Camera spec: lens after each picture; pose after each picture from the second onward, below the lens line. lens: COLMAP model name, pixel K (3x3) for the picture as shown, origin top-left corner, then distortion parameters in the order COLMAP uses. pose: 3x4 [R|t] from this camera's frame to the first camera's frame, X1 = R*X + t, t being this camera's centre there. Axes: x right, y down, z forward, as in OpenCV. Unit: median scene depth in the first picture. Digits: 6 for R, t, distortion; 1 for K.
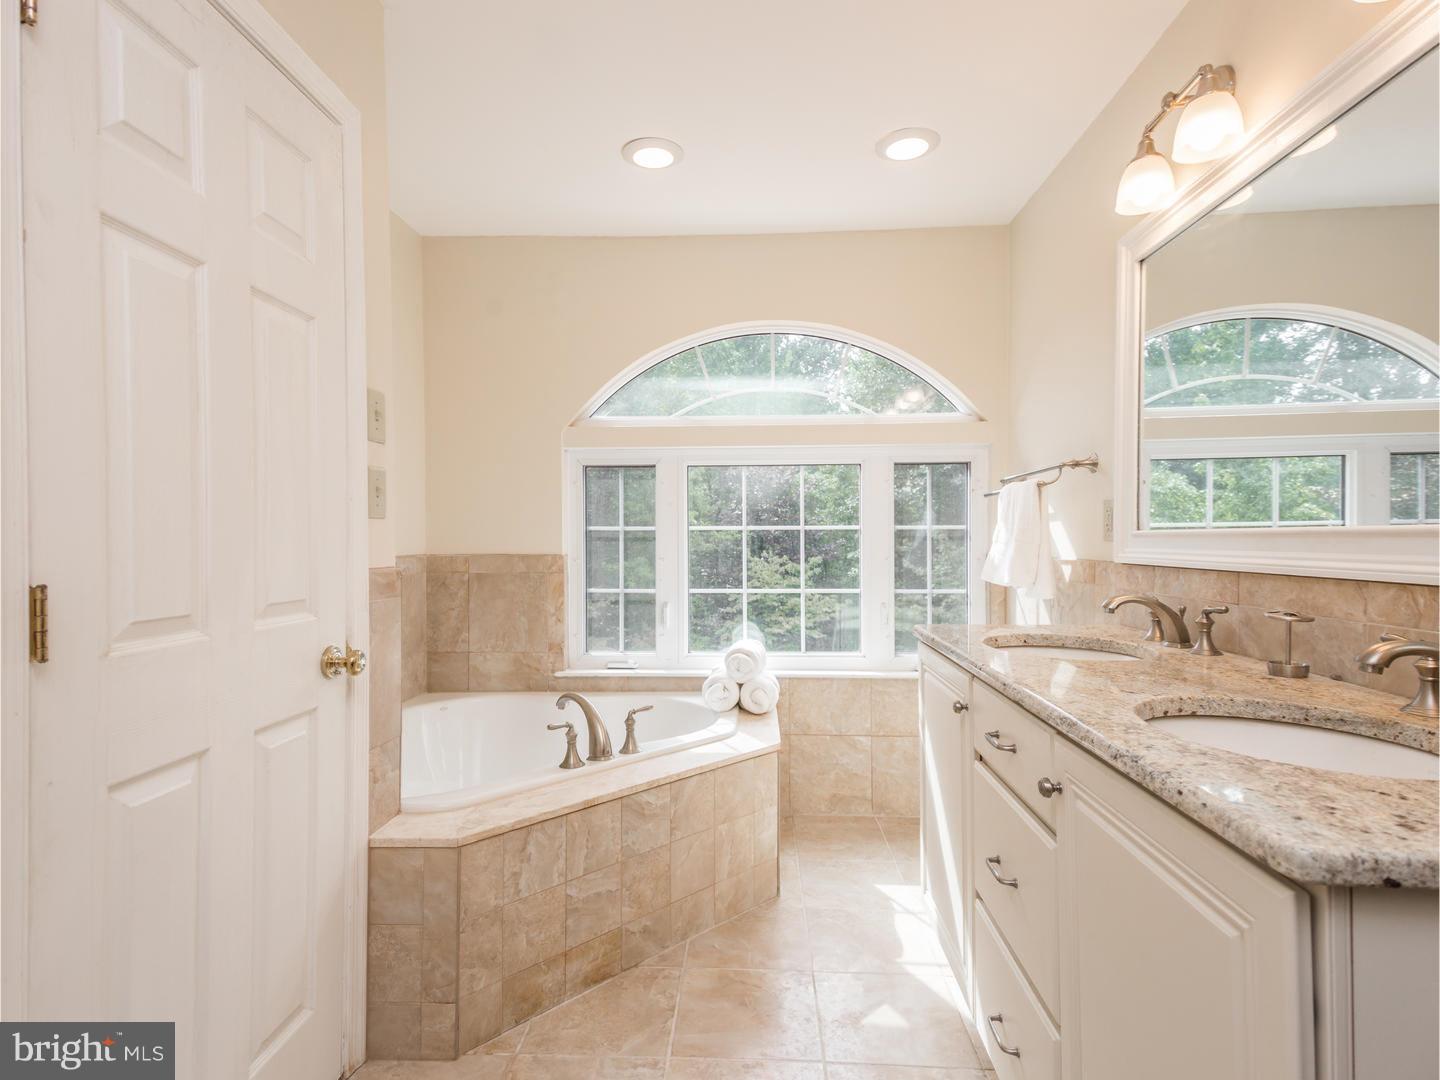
lens RADIAL K [[766.0, 0, 721.8], [0, 766.0, 538.9], [0, 0, 1]] dist [0.046315, -0.000858]
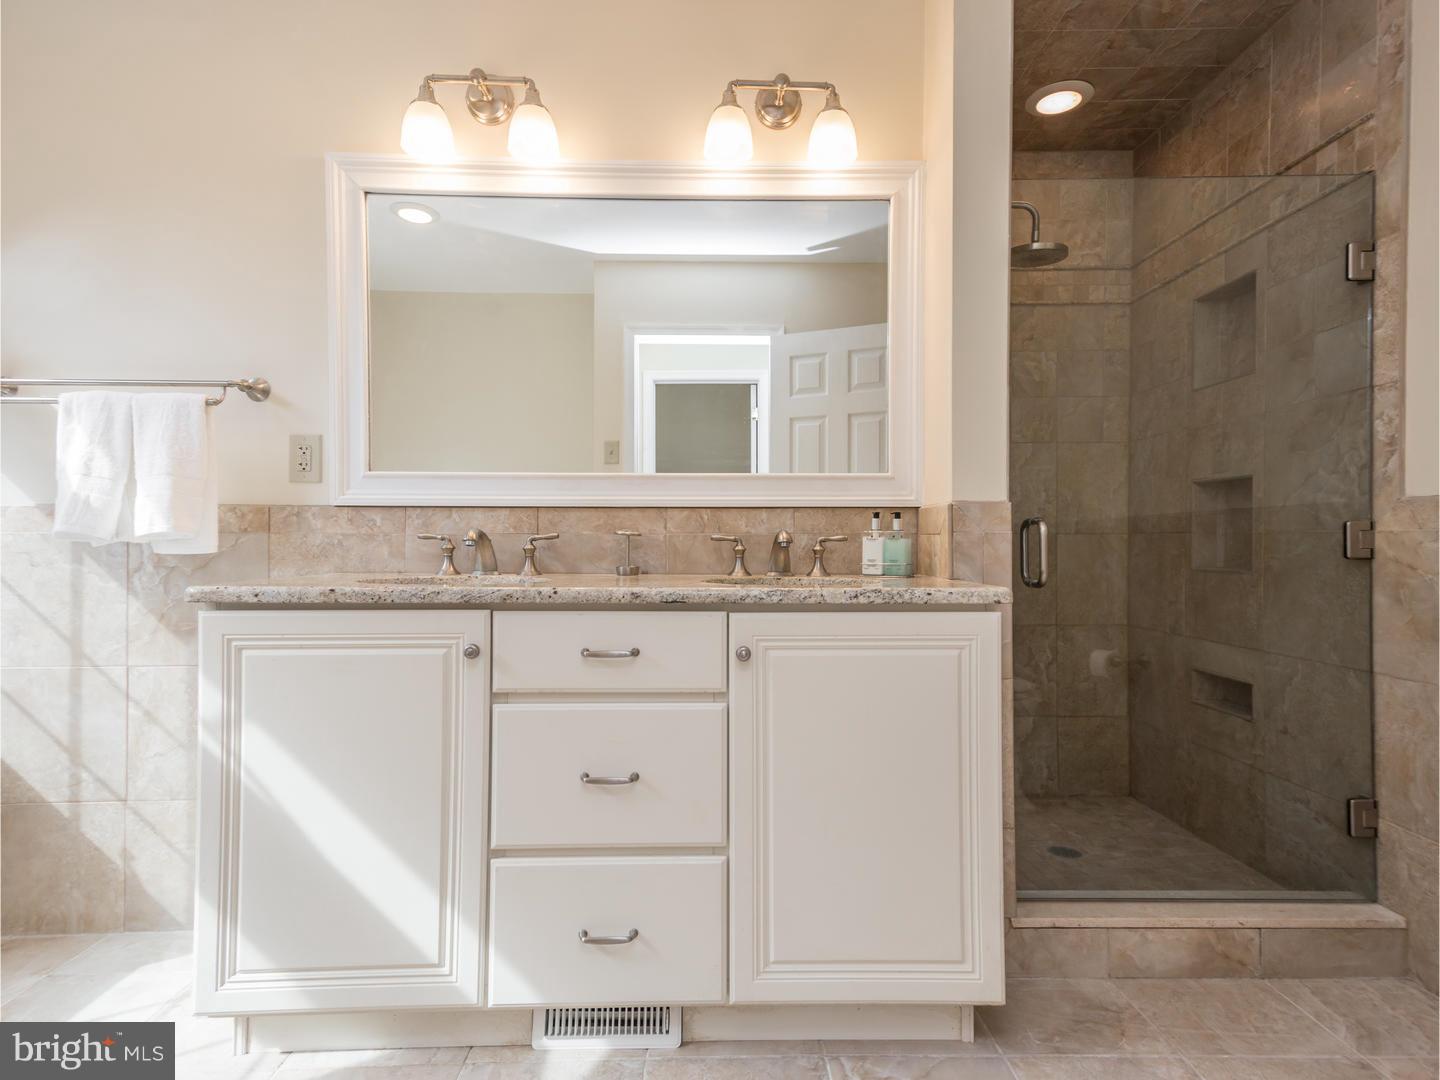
lens RADIAL K [[766.0, 0, 721.0], [0, 766.0, 540.8], [0, 0, 1]] dist [0.046315, -0.000858]
pose [[-0.071703, 0.012166, 0.997352, -0.586938], [0.002642, 0.999924, -0.012008, 0.114342], [-0.997423, 0.001774, -0.071730, 0.824538]]
